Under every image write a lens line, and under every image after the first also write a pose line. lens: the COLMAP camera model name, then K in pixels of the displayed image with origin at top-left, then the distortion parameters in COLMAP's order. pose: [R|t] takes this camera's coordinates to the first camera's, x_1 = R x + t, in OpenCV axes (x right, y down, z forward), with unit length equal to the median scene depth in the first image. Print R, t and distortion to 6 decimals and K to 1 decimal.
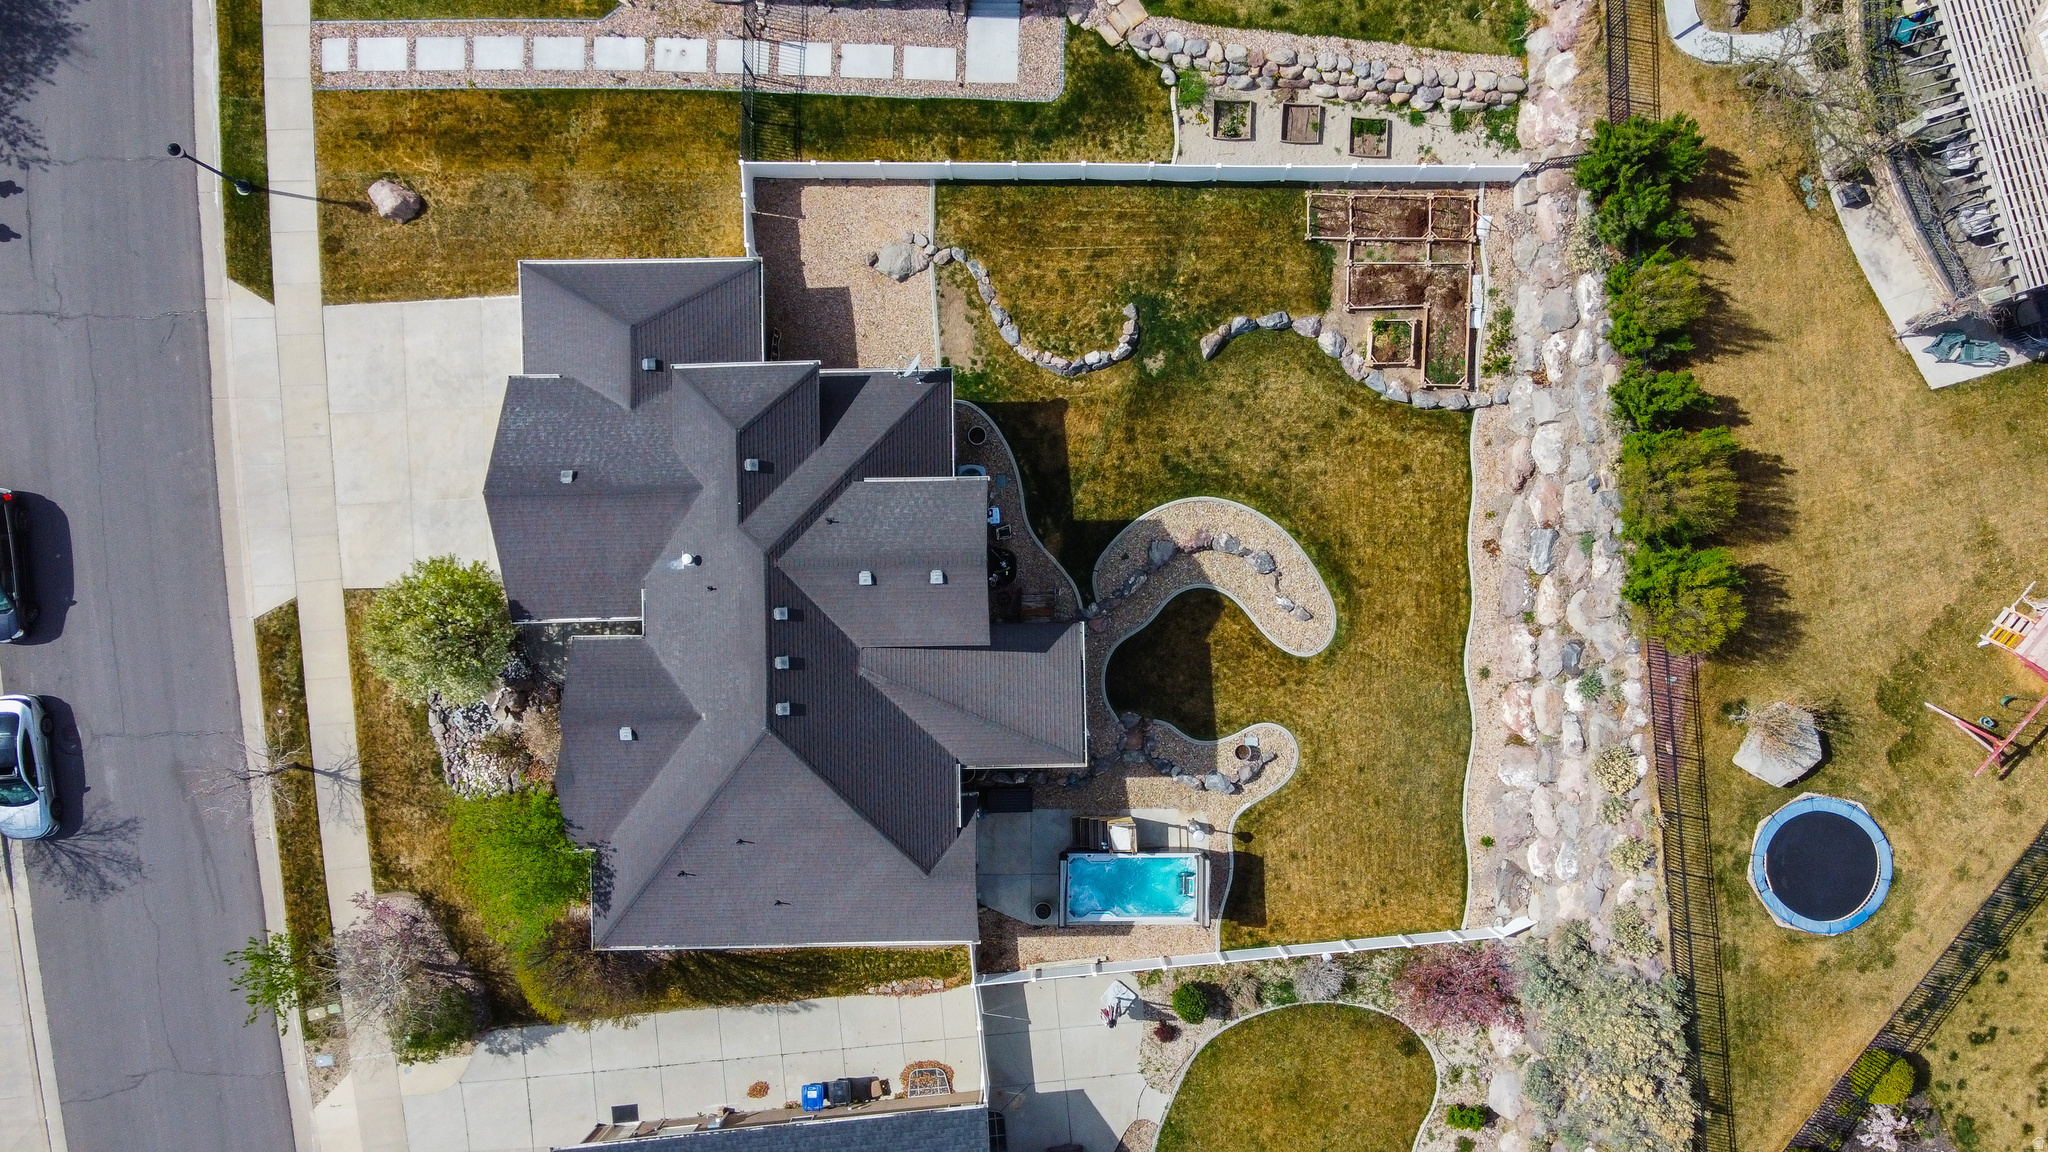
lens RADIAL K [[1686.3, 0, 1069.5], [0, 1686.3, 604.3], [0, 0, 1]] dist [-0.005754, 0.057051]
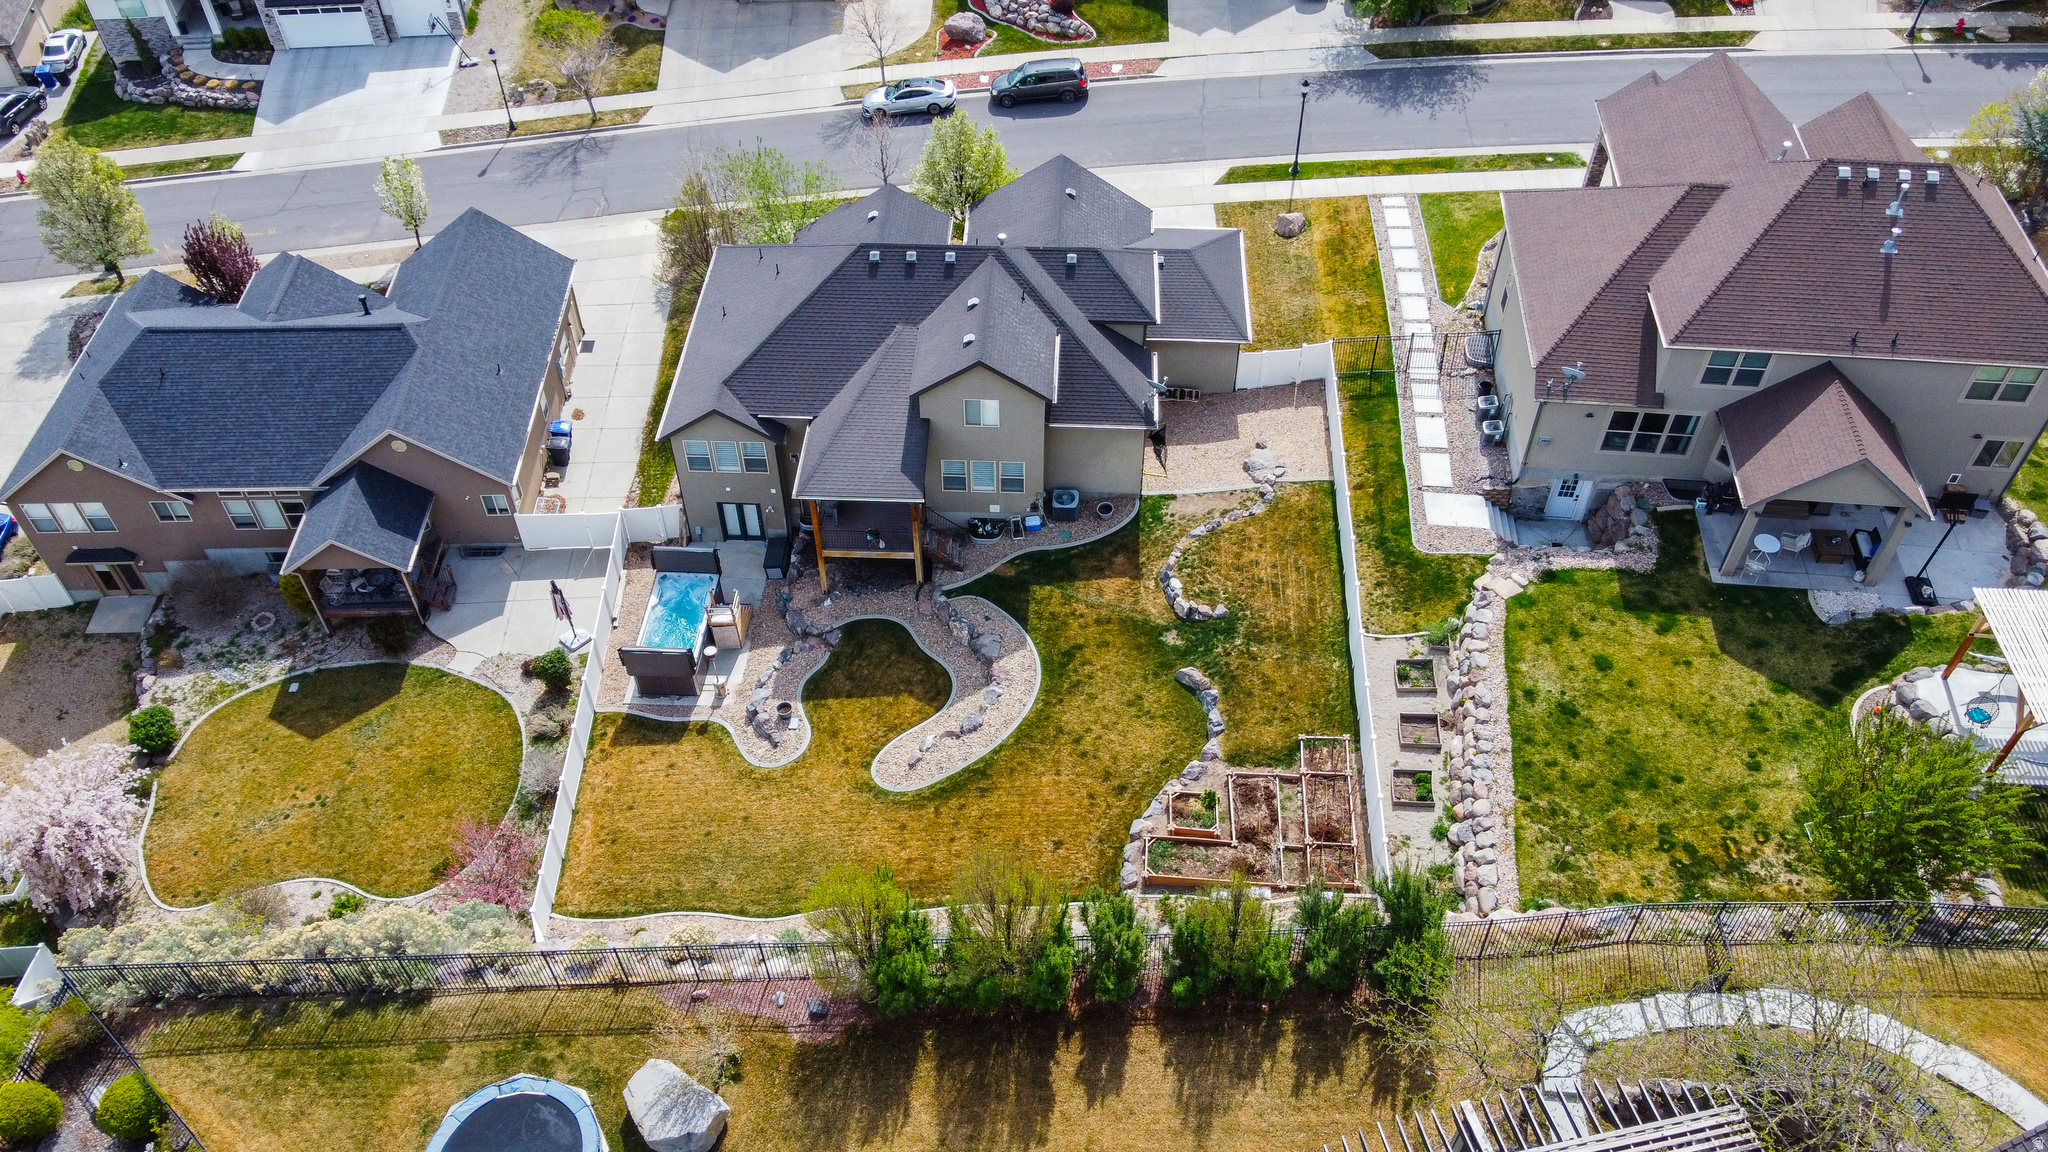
lens RADIAL K [[1583.1, 0, 1013.7], [0, 1583.1, 575.0], [0, 0, 1]] dist [-0.002575, 0.051134]
pose [[-0.067226, 0.715218, -0.695661, 0.710168], [-0.997562, -0.035092, 0.060322, -0.104595], [0.018732, 0.698020, 0.715834, 0.284276]]
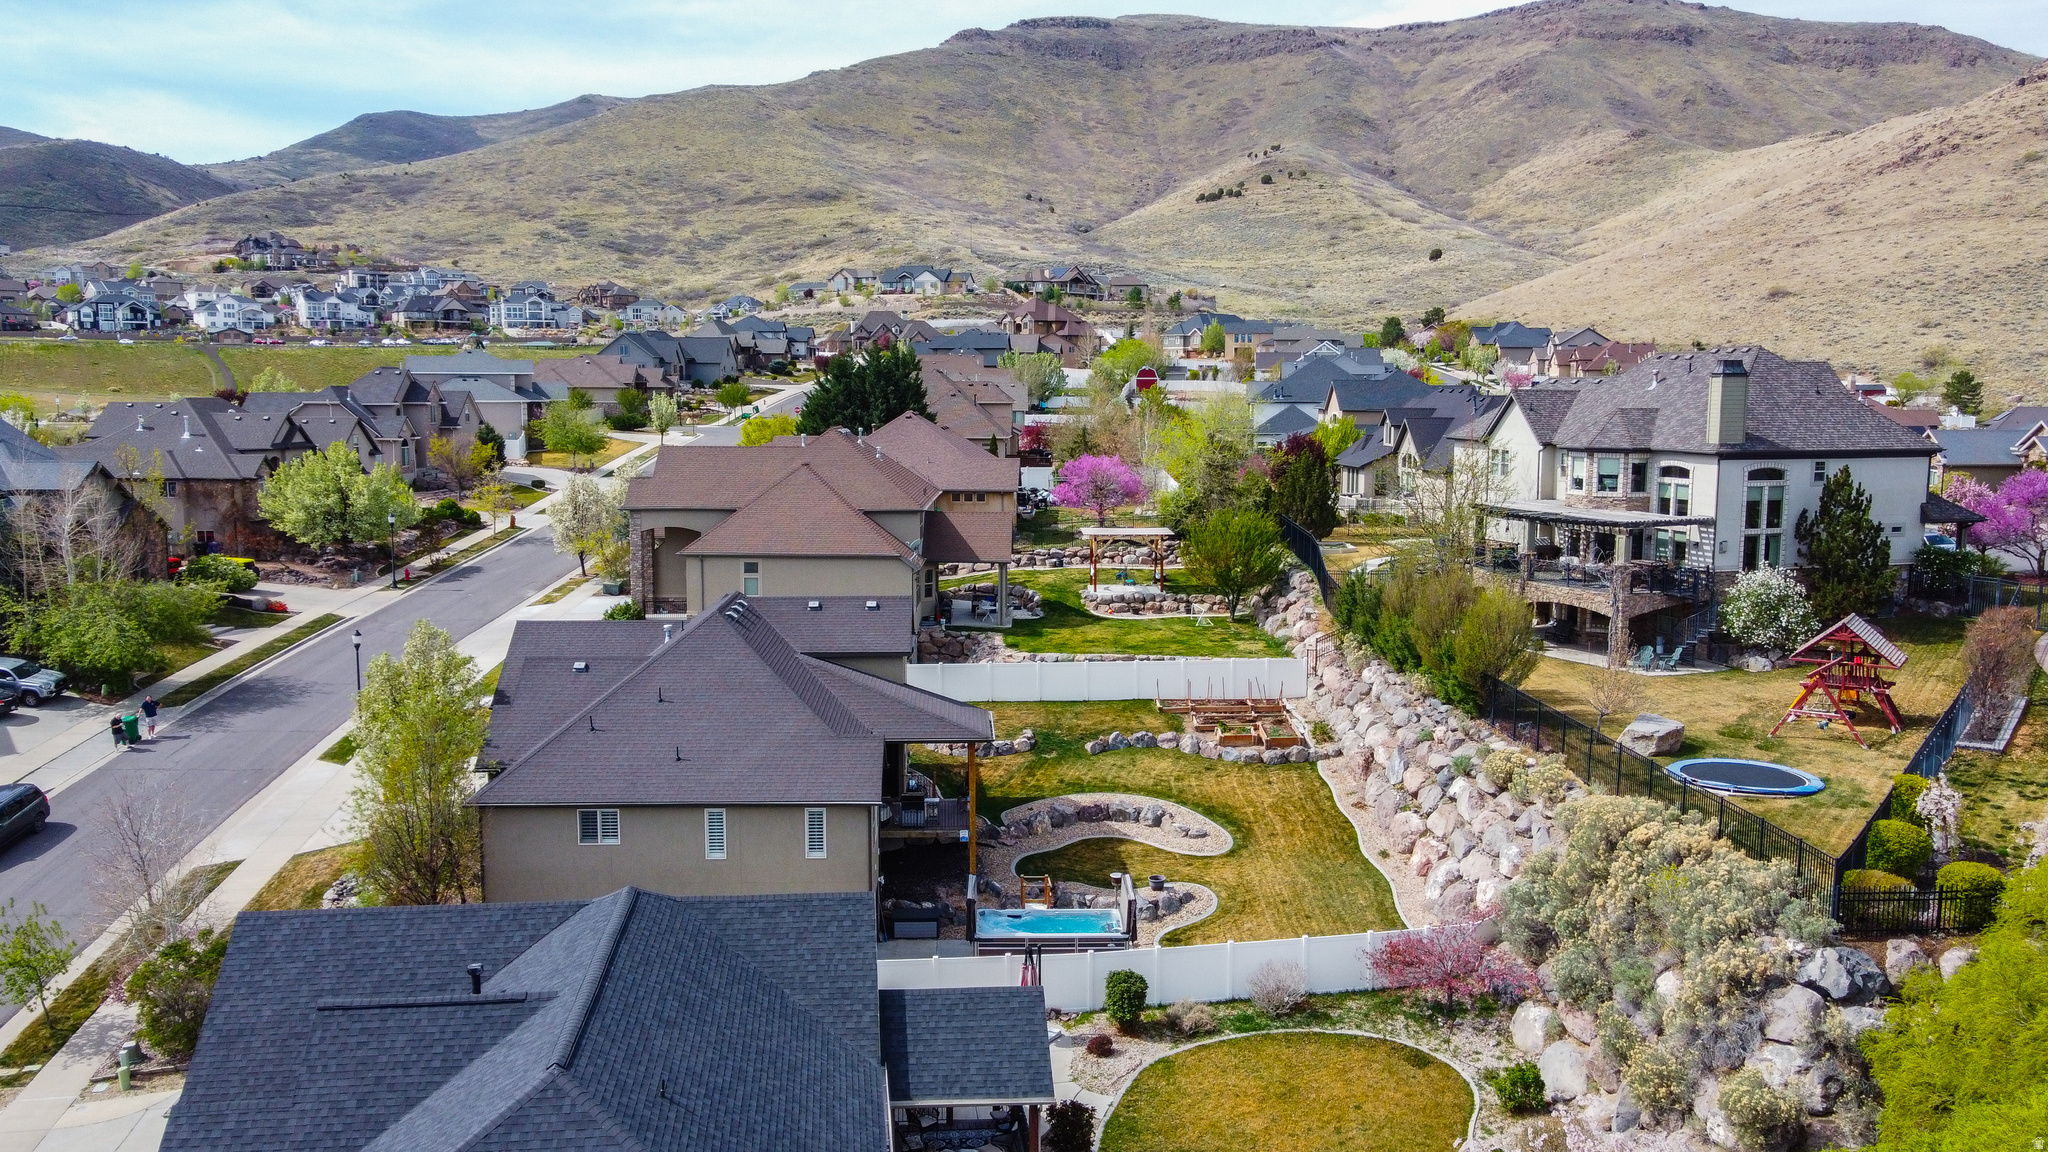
lens RADIAL K [[1606.1, 0, 1017.3], [0, 1606.1, 575.4], [0, 0, 1]] dist [-0.004276, 0.045715]
pose [[0.999776, -0.010663, 0.018287, 0.007094], [0.019554, 0.134224, -0.990758, 1.014001], [0.008110, 0.990894, 0.134403, 0.721263]]
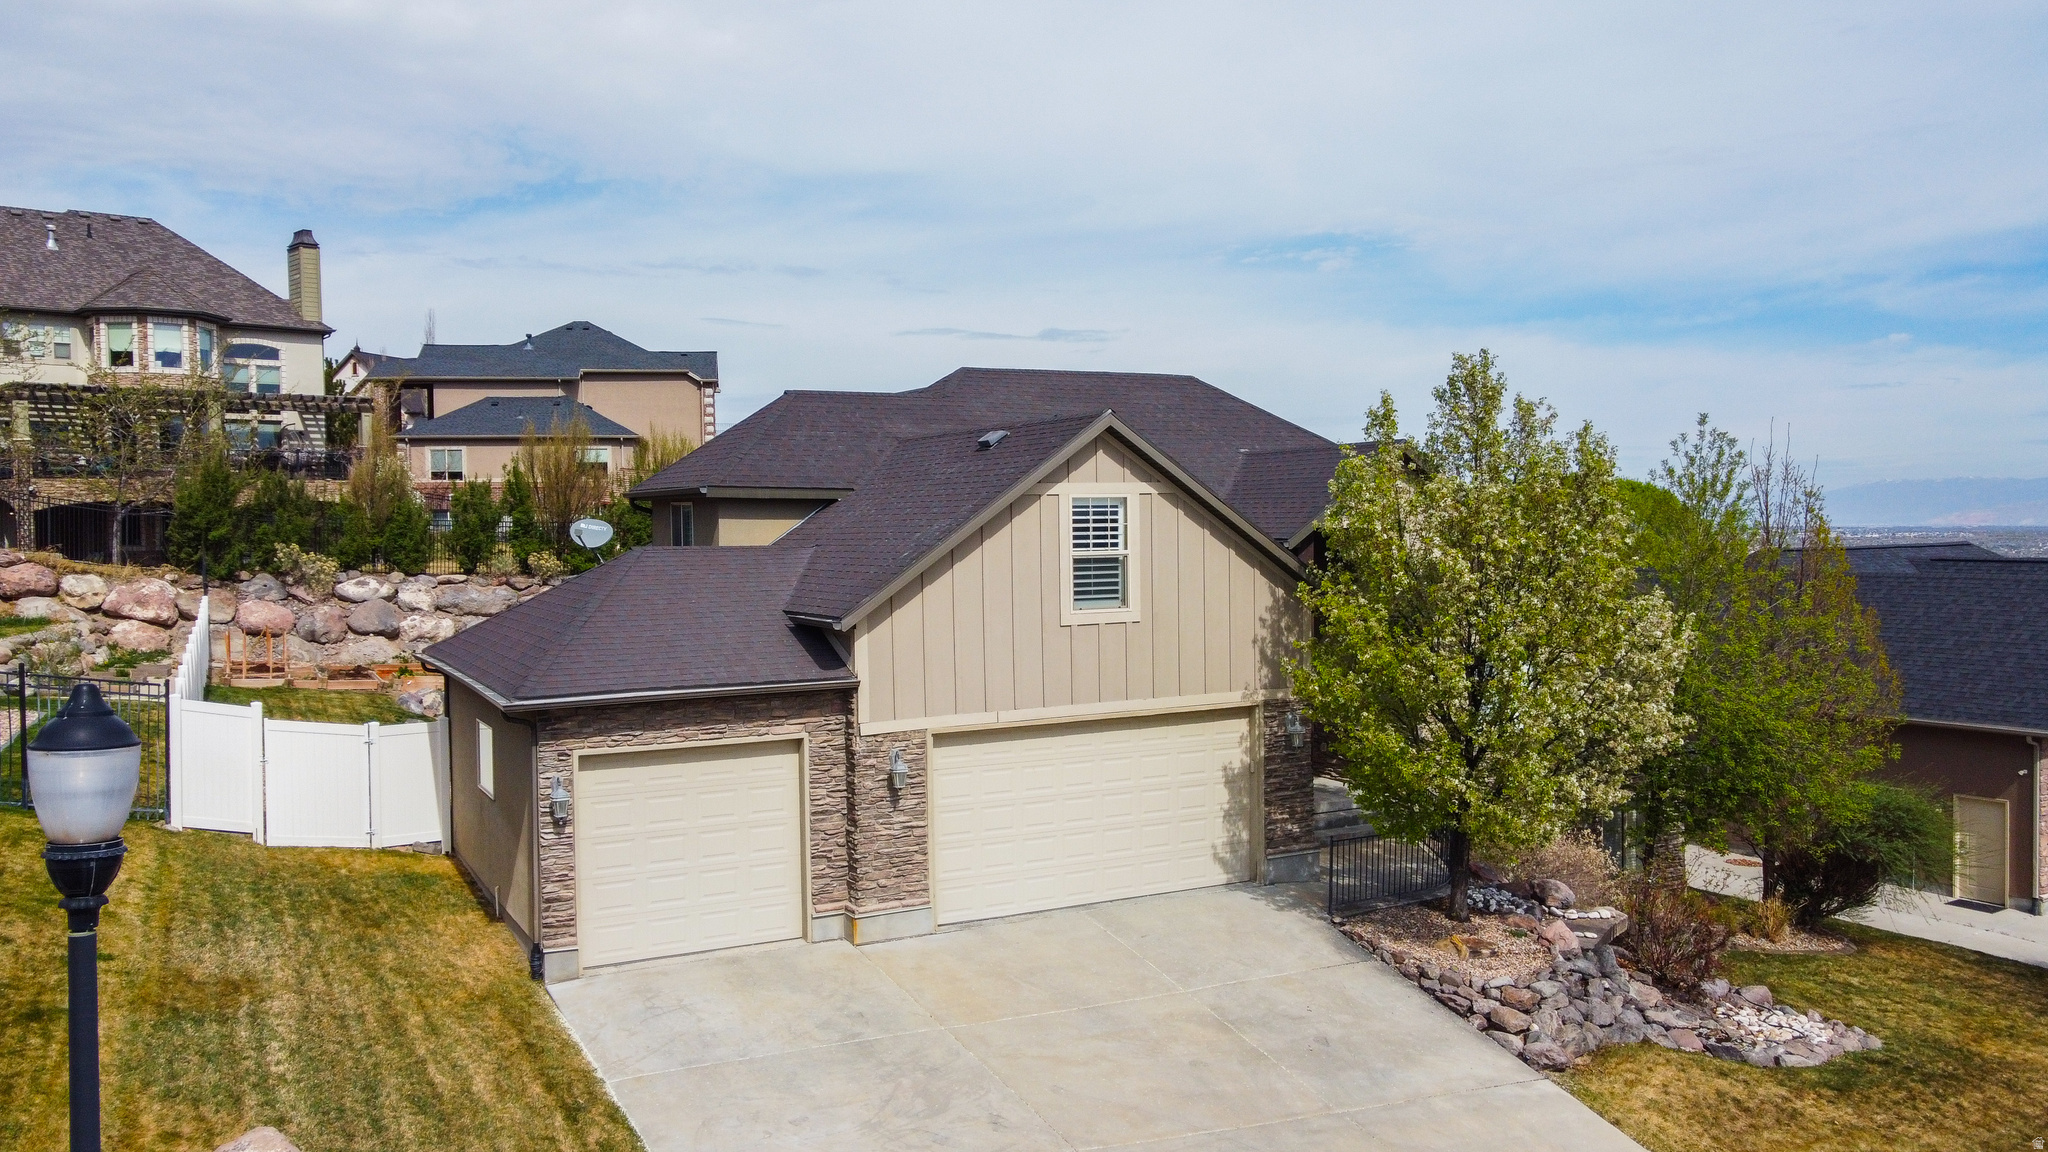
lens RADIAL K [[1561.4, 0, 1013.5], [0, 1561.4, 581.1], [0, 0, 1]] dist [0.000541, 0.040023]
pose [[-0.449309, -0.041629, 0.892406, -0.622253], [0.893368, -0.016531, 0.449022, -0.240507], [-0.003940, 0.998996, 0.044618, 0.917663]]
